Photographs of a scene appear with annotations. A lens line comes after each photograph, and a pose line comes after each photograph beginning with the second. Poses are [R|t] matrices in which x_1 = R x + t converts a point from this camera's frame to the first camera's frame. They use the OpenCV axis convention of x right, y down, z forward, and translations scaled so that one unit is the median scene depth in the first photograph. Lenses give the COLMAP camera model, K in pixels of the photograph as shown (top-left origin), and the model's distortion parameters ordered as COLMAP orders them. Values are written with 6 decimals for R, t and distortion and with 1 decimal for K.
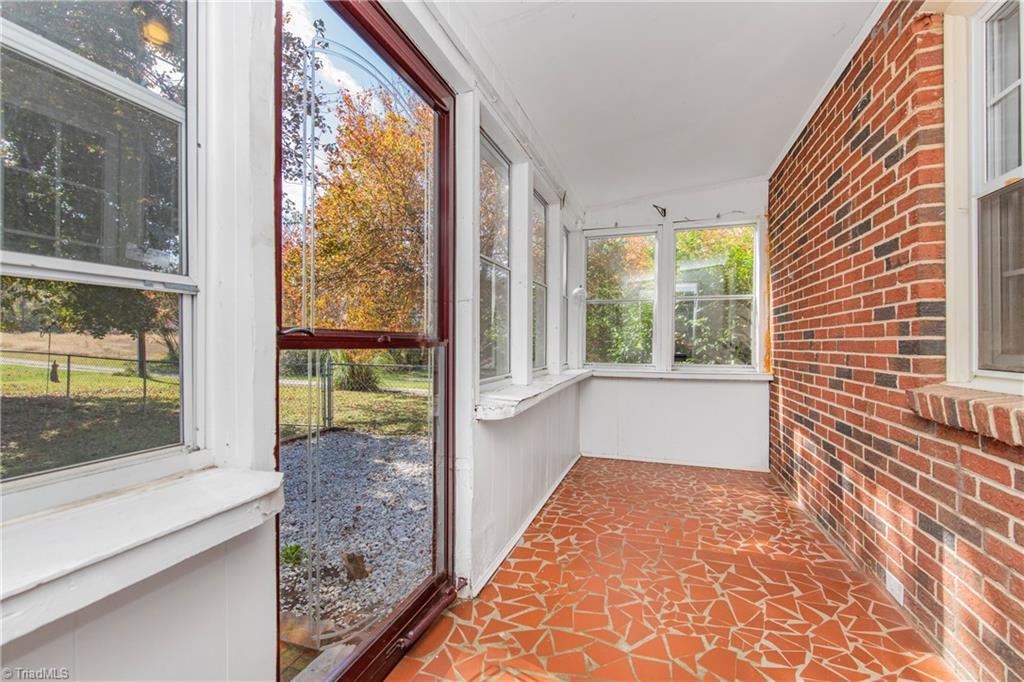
lens RADIAL K [[433.1, 0, 503.9], [0, 433.1, 348.2], [0, 0, 1]] dist [-0.002107, -0.000570]
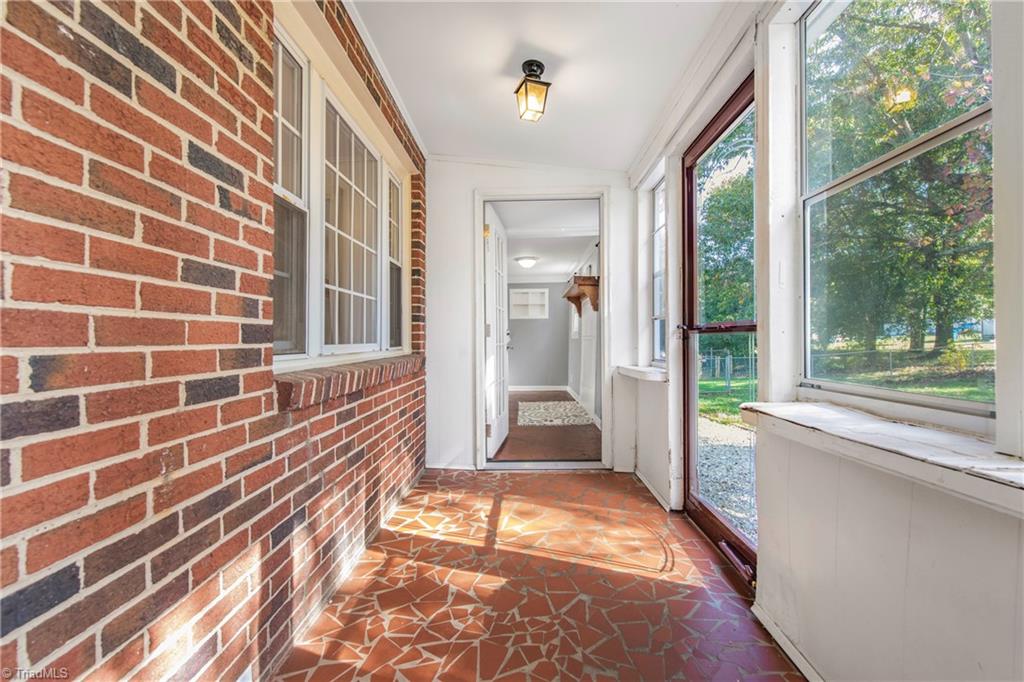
lens RADIAL K [[433.1, 0, 511.2], [0, 433.1, 338.6], [0, 0, 1]] dist [-0.002107, -0.000570]
pose [[-0.949273, 0.003898, -0.314430, 0.566217], [0.002307, 0.999983, 0.005431, 0.002864], [0.314446, 0.004430, -0.949265, 1.397401]]
